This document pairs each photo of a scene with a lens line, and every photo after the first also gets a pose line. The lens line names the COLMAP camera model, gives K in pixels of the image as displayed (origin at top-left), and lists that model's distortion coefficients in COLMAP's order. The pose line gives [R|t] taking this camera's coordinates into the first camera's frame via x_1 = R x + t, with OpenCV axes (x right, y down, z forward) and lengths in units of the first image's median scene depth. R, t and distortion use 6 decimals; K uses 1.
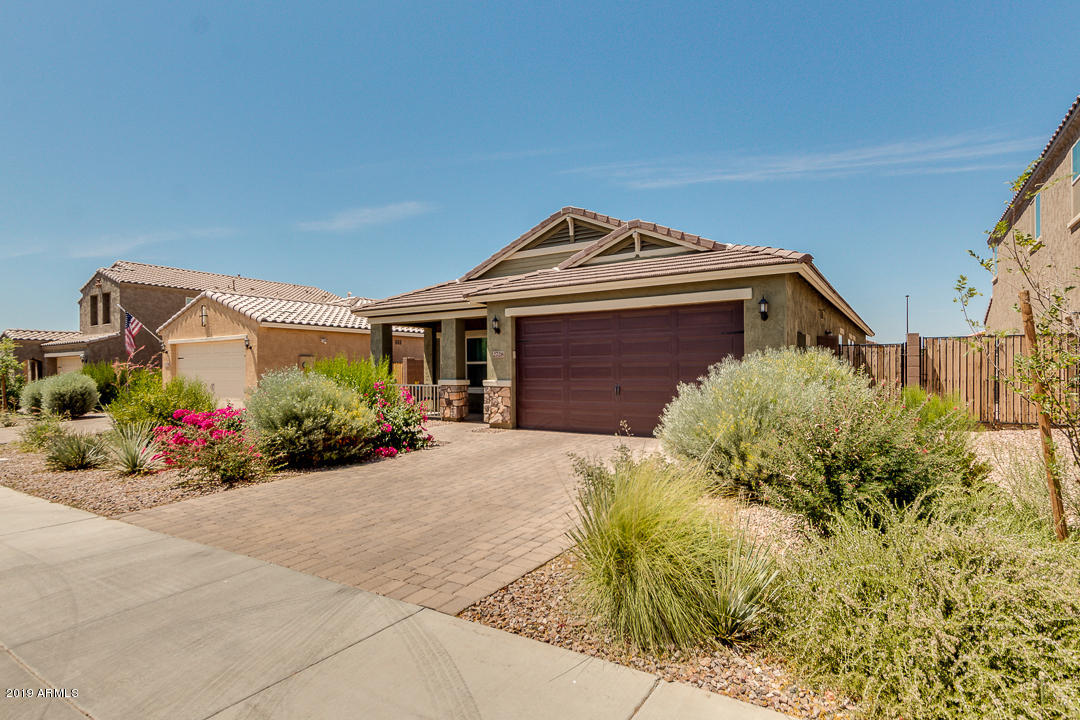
lens RADIAL K [[543.2, 0, 558.3], [0, 543.2, 362.2], [0, 0, 1]] dist [0.000775, 0.000448]
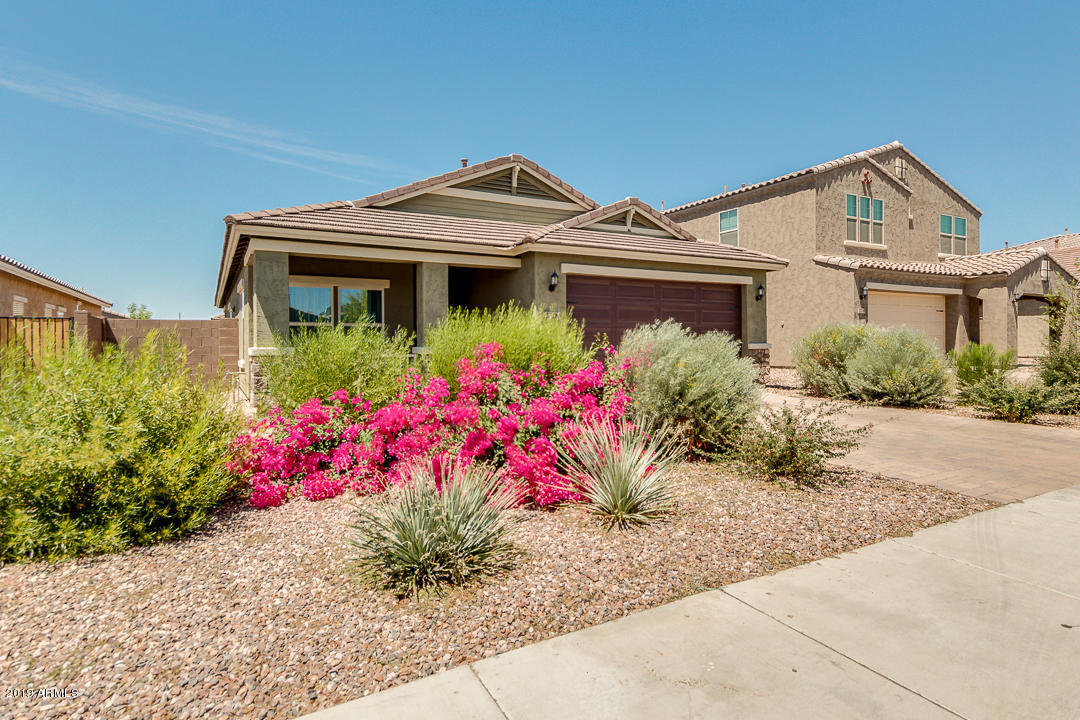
lens RADIAL K [[568.3, 0, 542.6], [0, 568.3, 338.8], [0, 0, 1]] dist [0.001766, 0.000201]
pose [[0.497068, 0.010086, 0.867653, -0.886308], [-0.011646, 0.999920, -0.004952, 0.026814], [-0.867633, -0.007643, 0.497146, 0.560861]]
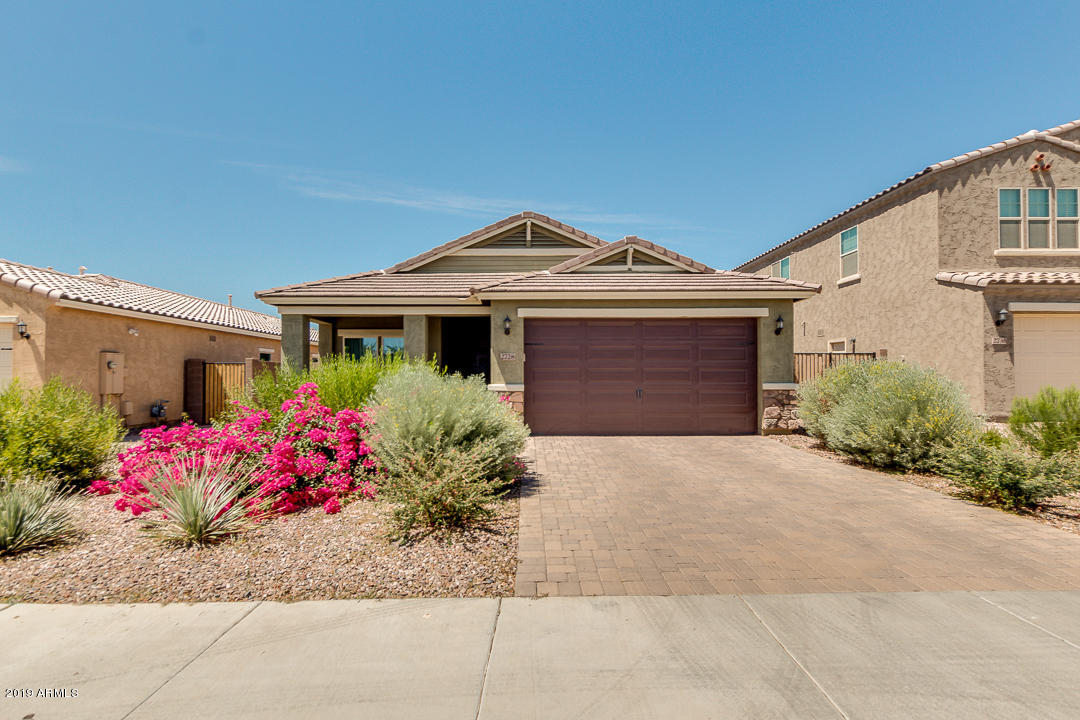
lens RADIAL K [[507.4, 0, 530.6], [0, 507.4, 366.9], [0, 0, 1]] dist [-0.000416, -0.000079]
pose [[0.850819, 0.016361, 0.525204, -0.529999], [-0.012666, 0.999863, -0.010629, 0.011884], [-0.525306, 0.002390, 0.850910, 0.232654]]
